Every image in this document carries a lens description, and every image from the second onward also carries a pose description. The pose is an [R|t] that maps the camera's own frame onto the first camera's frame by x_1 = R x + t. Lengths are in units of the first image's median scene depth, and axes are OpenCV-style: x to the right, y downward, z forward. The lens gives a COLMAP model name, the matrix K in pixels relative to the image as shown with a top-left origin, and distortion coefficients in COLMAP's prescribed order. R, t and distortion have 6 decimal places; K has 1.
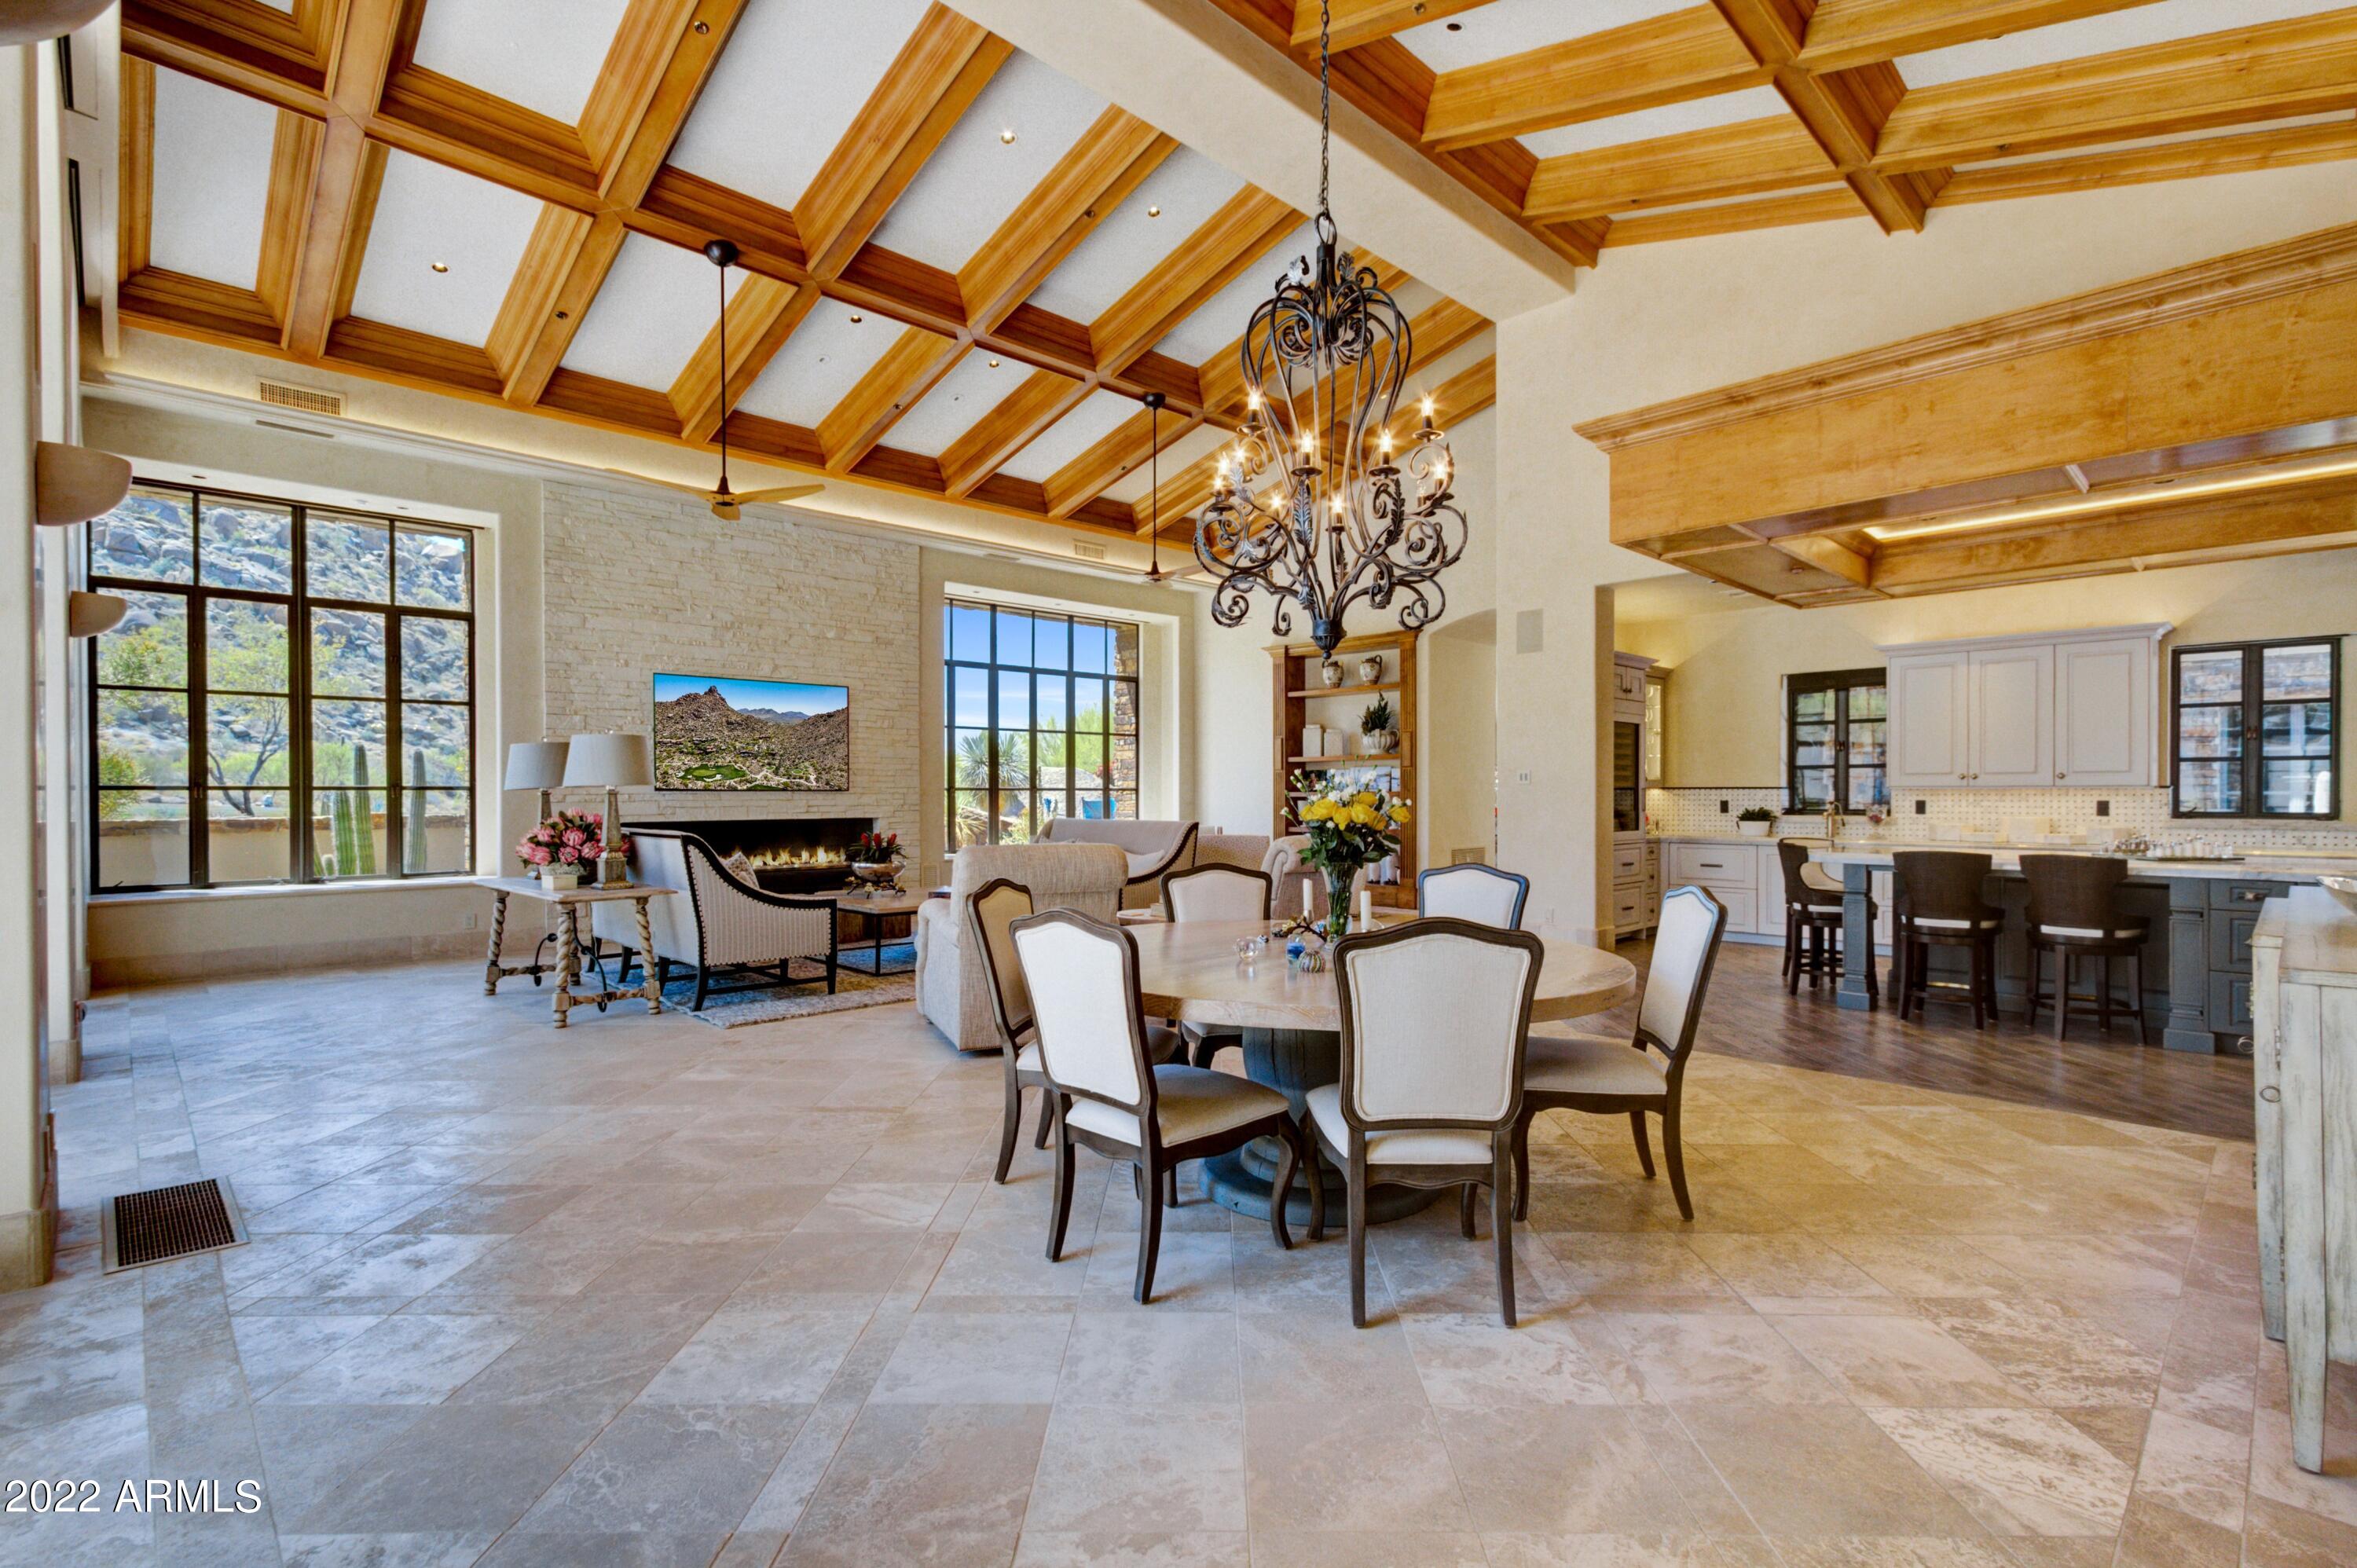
lens RADIAL K [[1078.6, 0, 1178.1], [0, 1078.6, 801.6], [0, 0, 1]] dist [0.003265, -0.000047]
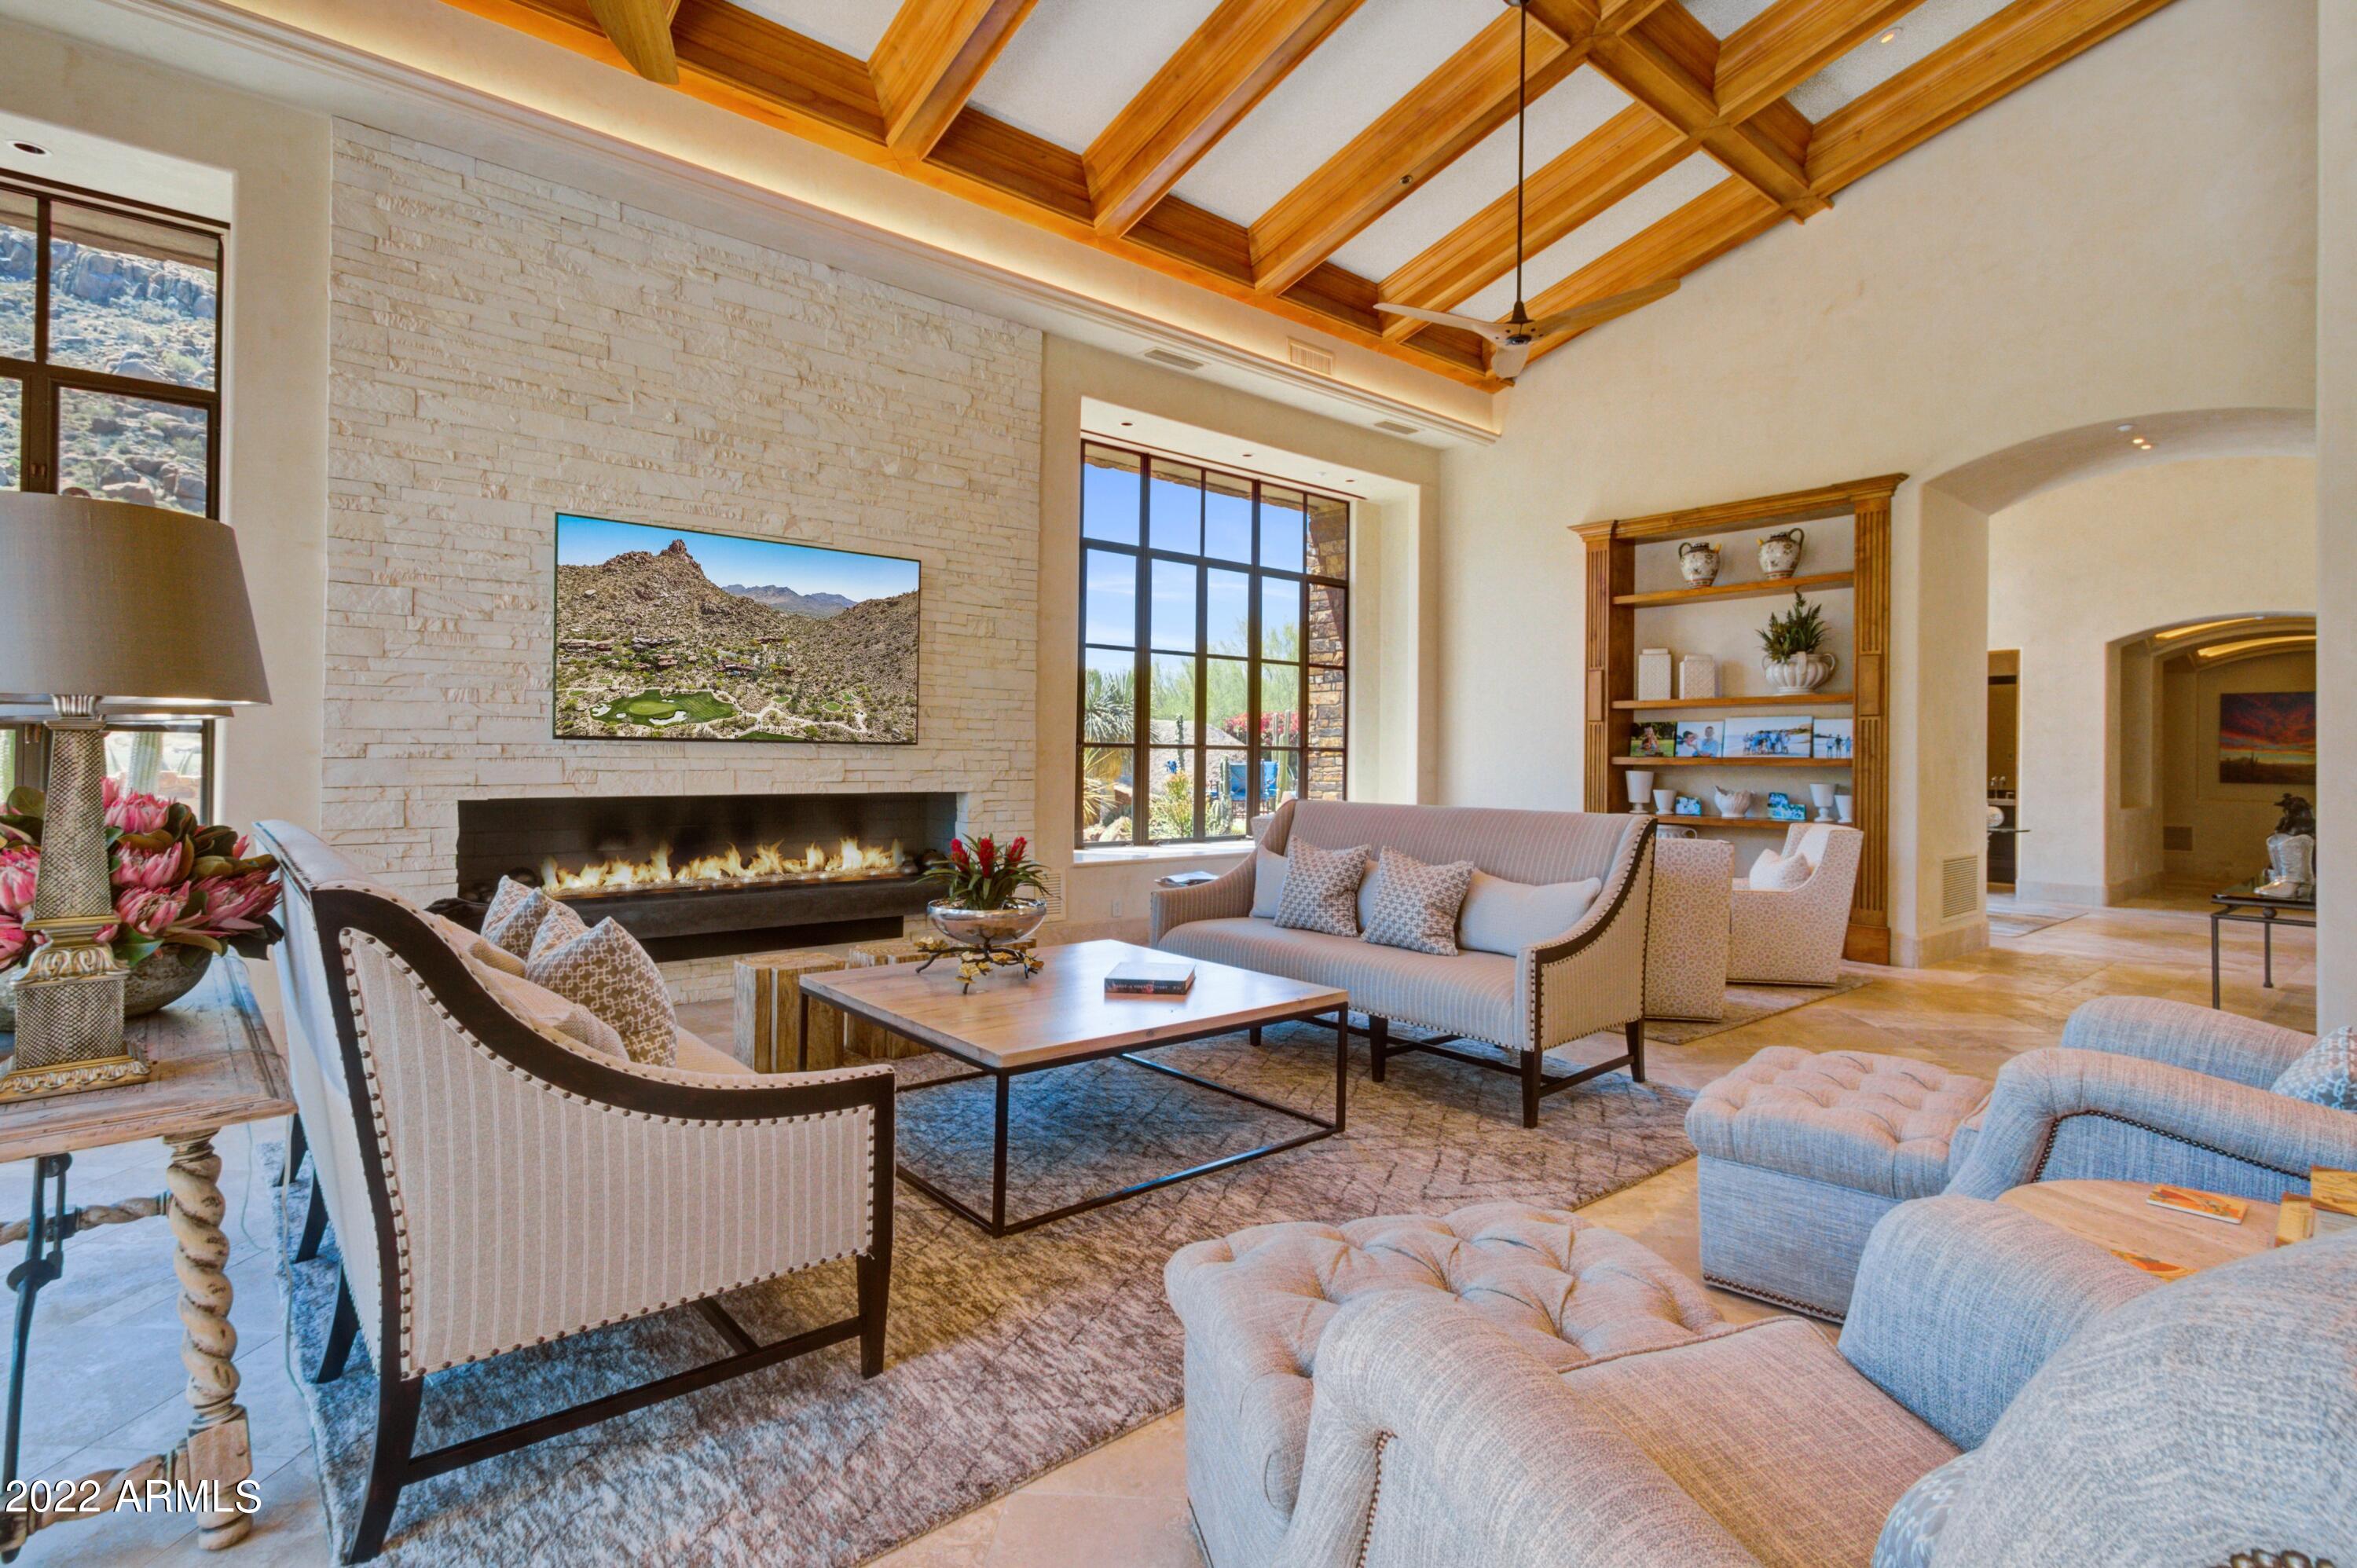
lens RADIAL K [[1078.4, 0, 1165.6], [0, 1078.4, 755.2], [0, 0, 1]] dist [0.001229, 0.004144]
pose [[0.998004, 0.012957, -0.061811, -0.124185], [-0.013472, 0.999878, -0.007933, -0.001616], [0.061701, 0.008750, 0.998056, 0.391391]]
